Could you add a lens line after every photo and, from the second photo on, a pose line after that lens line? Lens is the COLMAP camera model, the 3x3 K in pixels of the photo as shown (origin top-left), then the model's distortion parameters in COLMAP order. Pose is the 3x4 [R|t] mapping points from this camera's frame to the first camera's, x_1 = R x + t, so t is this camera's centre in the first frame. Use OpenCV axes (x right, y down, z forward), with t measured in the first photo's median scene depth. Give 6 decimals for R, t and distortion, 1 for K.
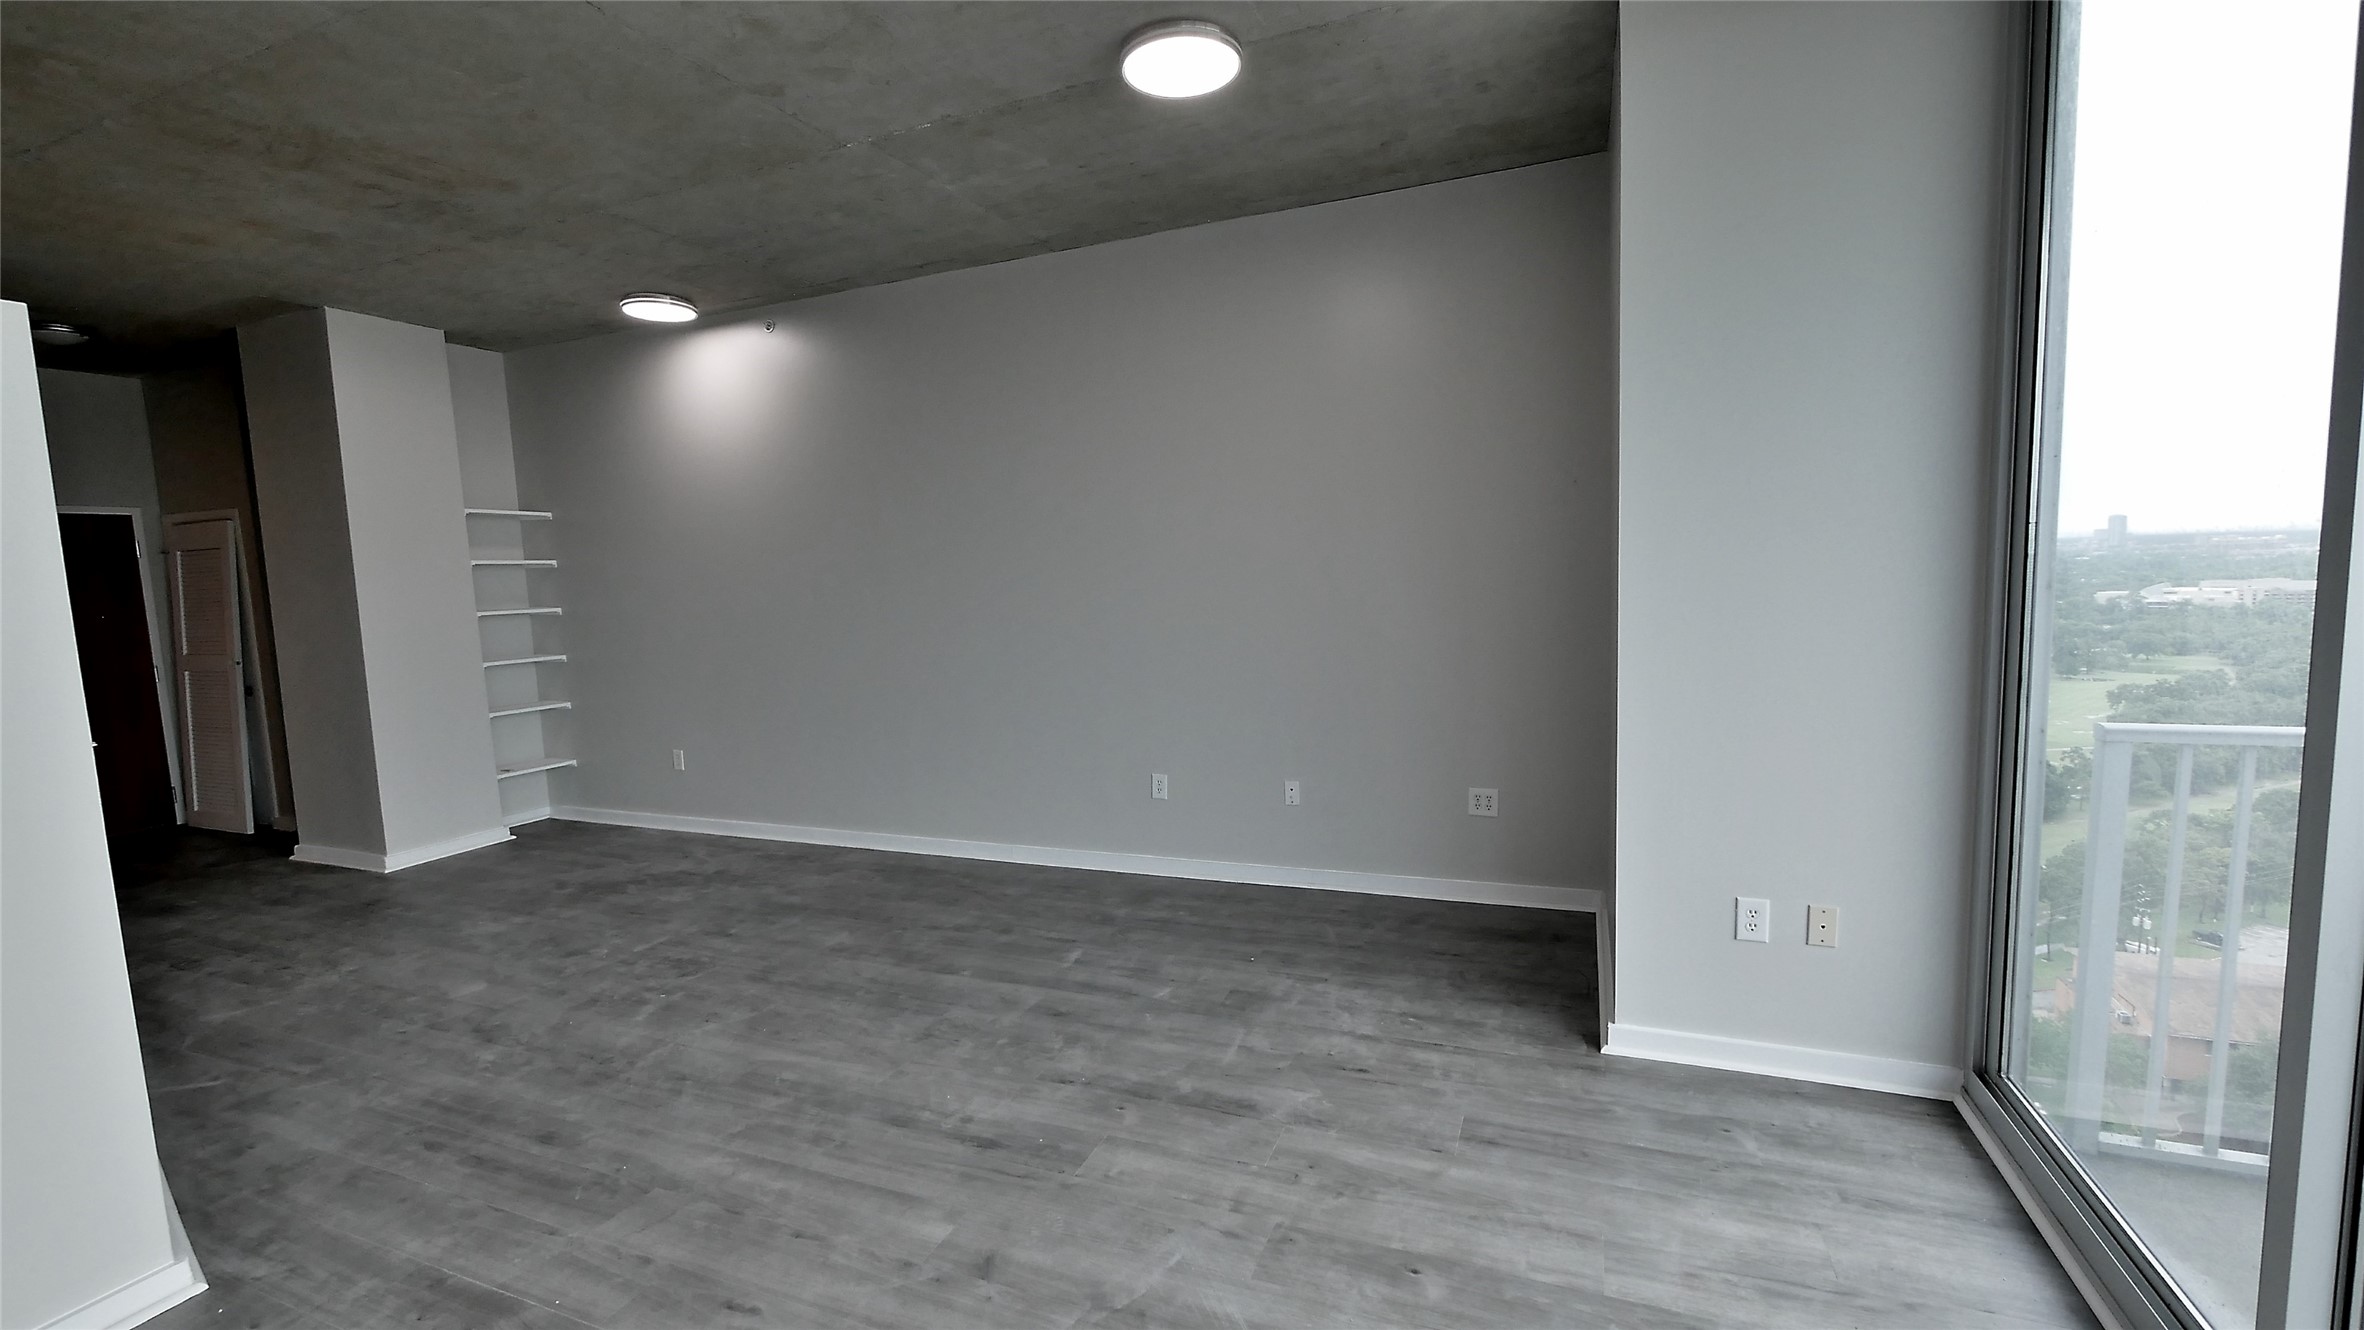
lens RADIAL K [[976.9, 0, 1179.8], [0, 976.9, 671.4], [0, 0, 1]] dist [-0.007592, 0.000828]
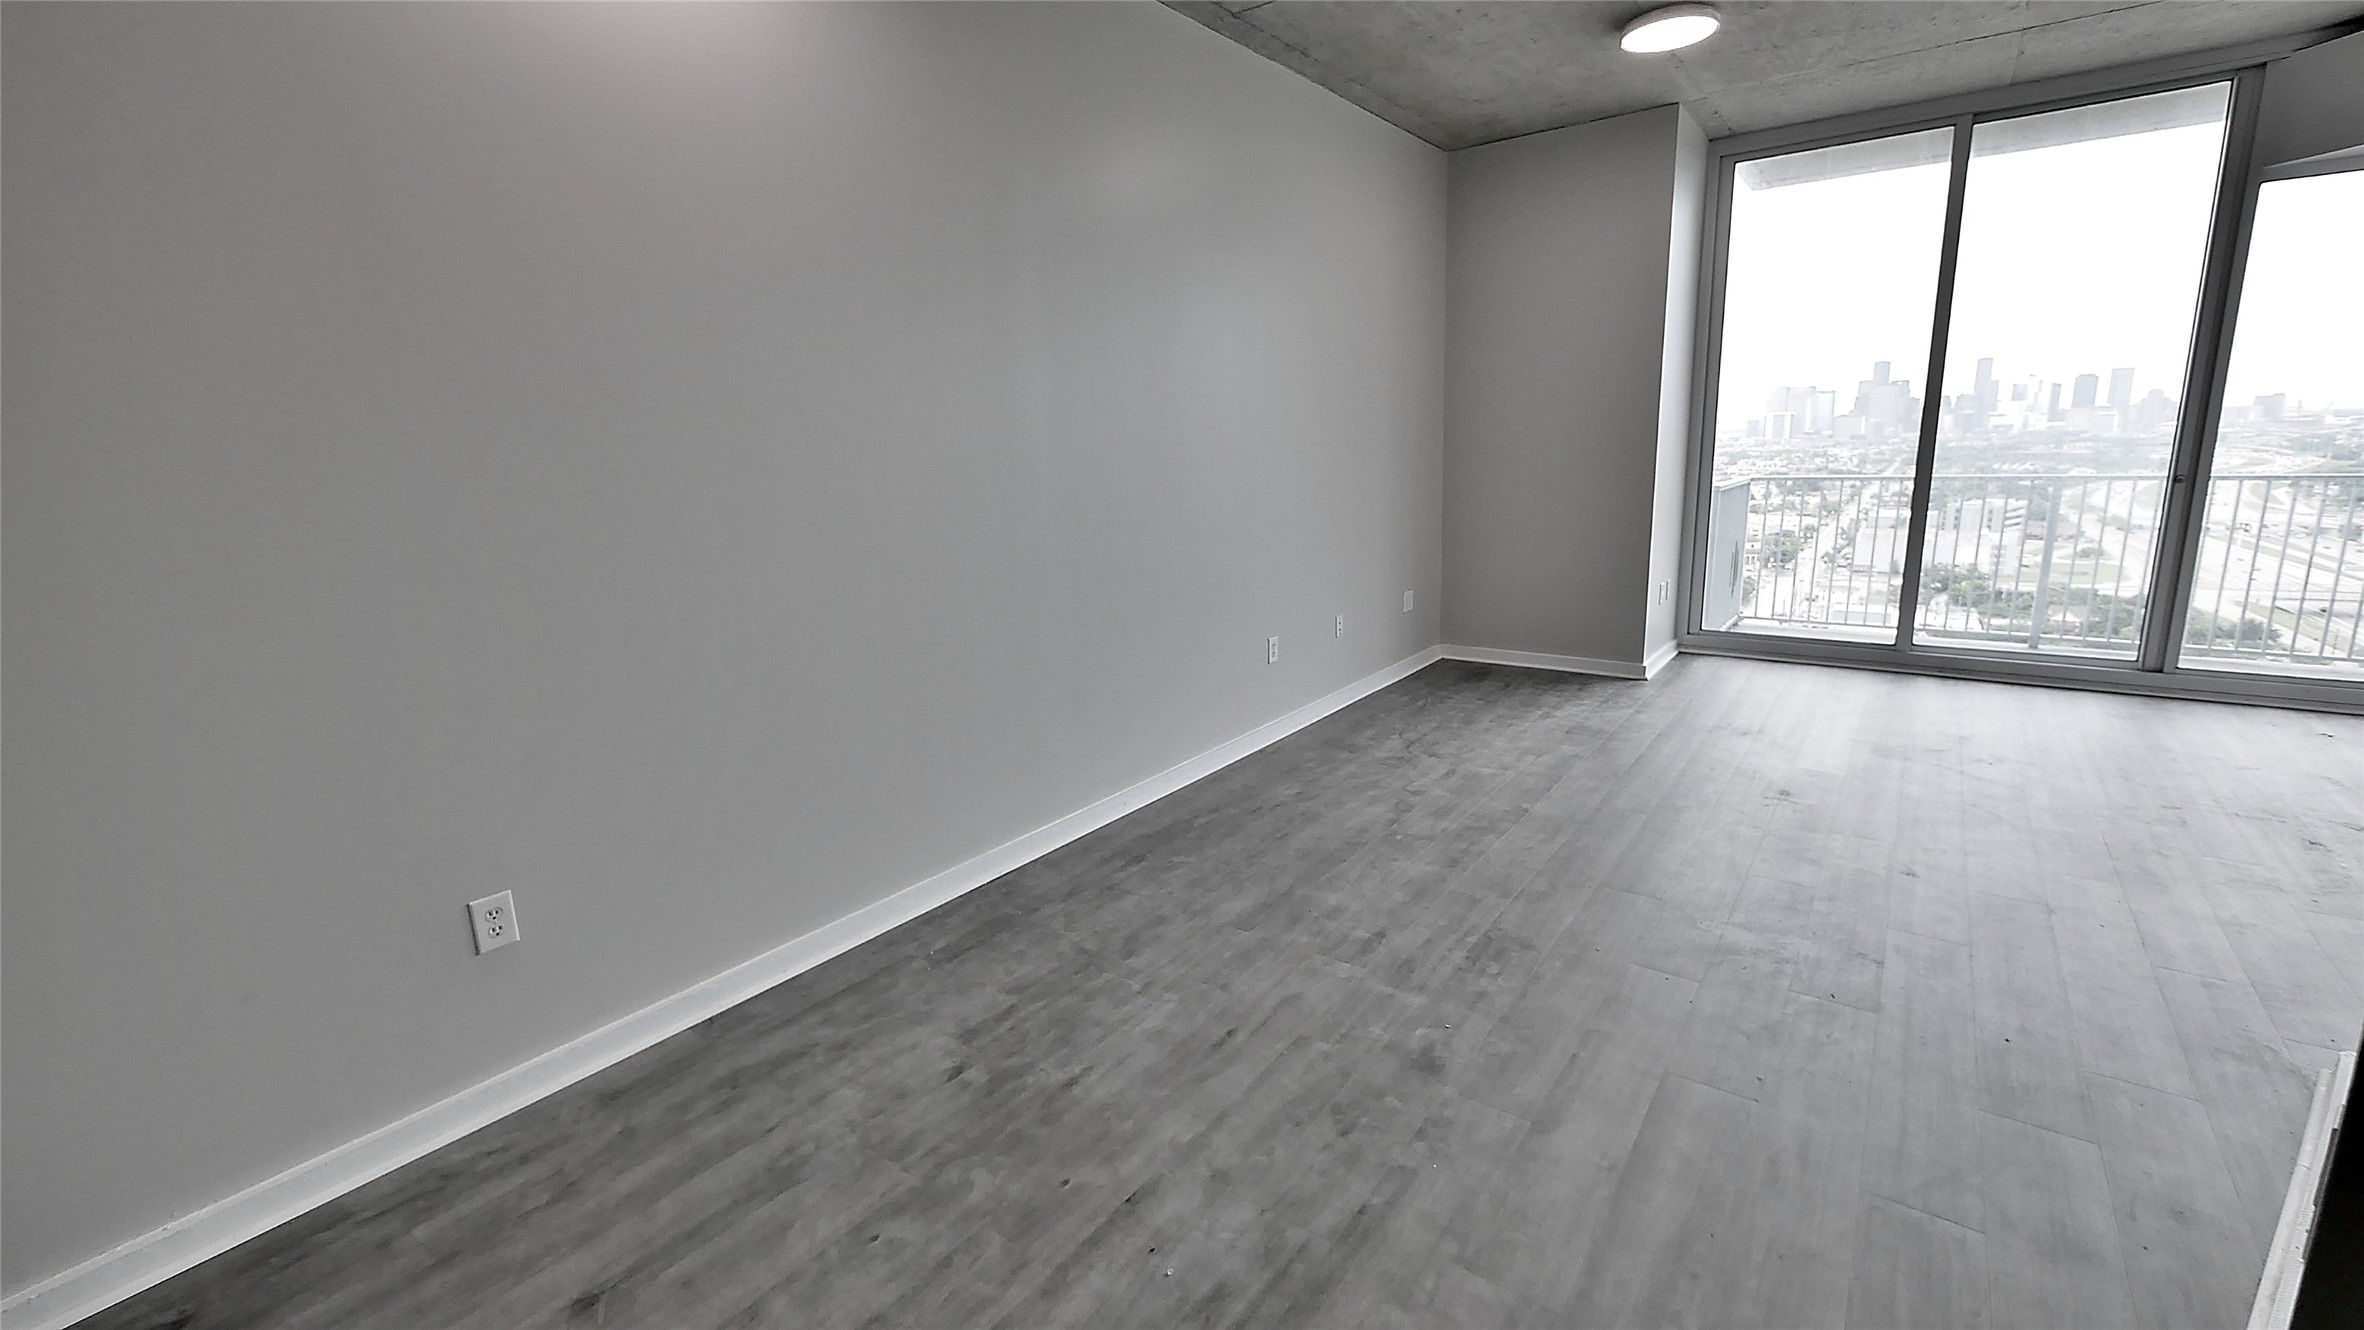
lens RADIAL K [[976.9, 0, 1196.2], [0, 976.9, 649.1], [0, 0, 1]] dist [-0.007592, 0.000828]
pose [[0.252892, -0.171228, 0.952222, -1.213251], [0.130973, 0.981213, 0.141657, -0.039679], [-0.958588, 0.088892, 0.270567, 1.011308]]
